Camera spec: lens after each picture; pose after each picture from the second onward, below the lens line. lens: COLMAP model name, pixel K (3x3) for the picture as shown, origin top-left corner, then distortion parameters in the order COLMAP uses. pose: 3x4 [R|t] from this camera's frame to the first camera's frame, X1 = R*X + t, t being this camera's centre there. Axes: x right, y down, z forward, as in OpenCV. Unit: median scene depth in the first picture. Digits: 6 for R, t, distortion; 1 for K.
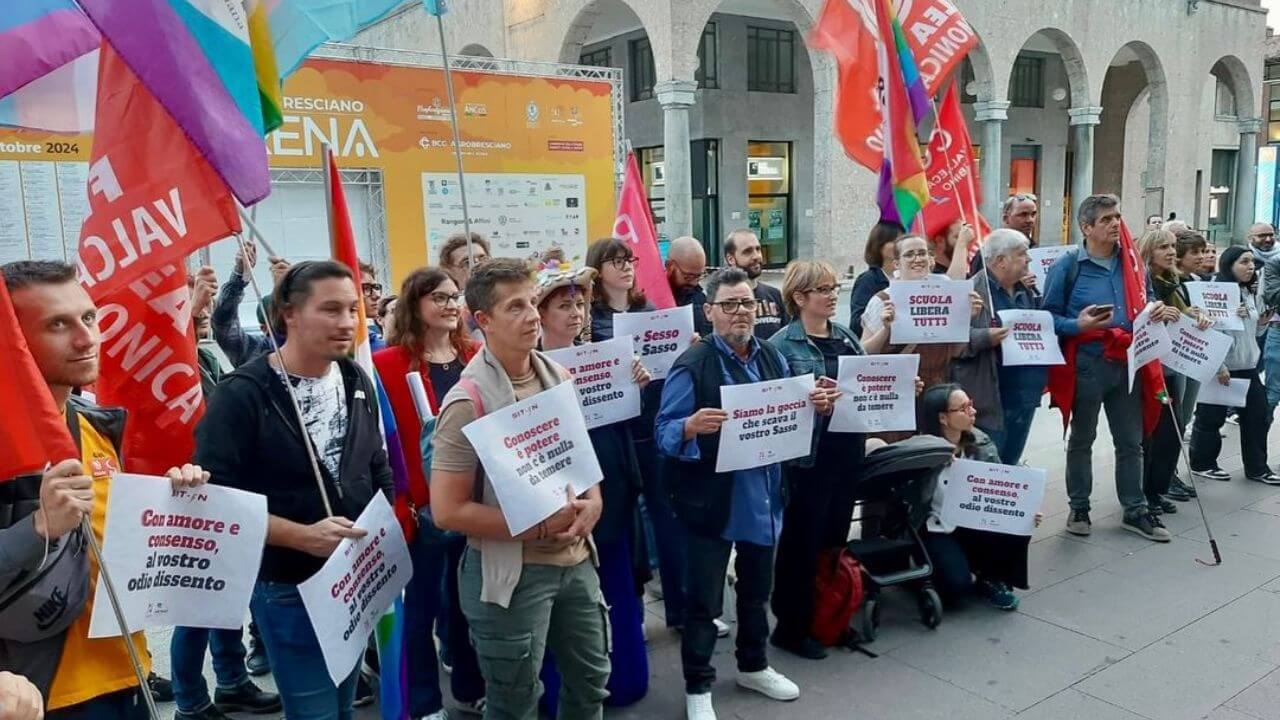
lens RADIAL K [[965.5, 0, 640.0], [0, 965.5, 360.0], [0, 0, 1]] dist [0.127725, -0.169779]
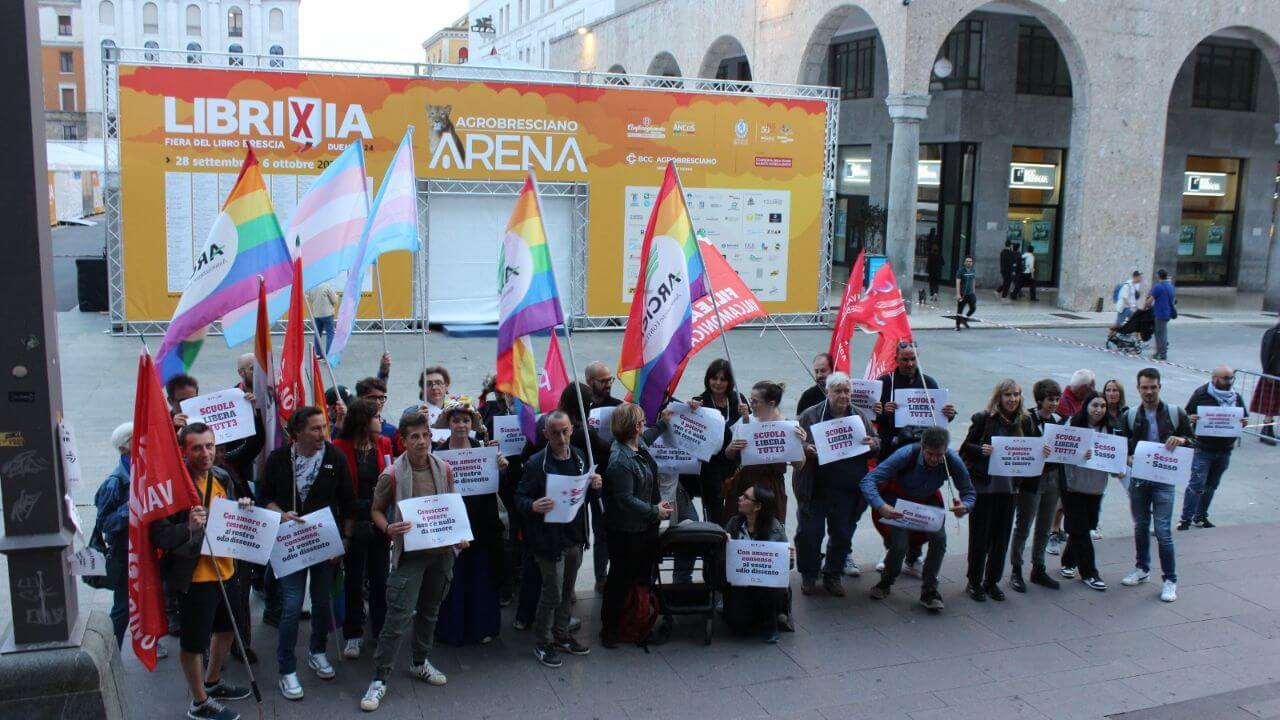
lens RADIAL K [[1136.8, 0, 640.0], [0, 1136.8, 360.0], [0, 0, 1]] dist [-0.118962, 0.001525]
pose [[0.954672, 0.105747, -0.278242, 0.136957], [-0.098757, 0.994345, 0.039061, -0.049373], [0.280799, -0.009812, 0.959716, -0.157860]]
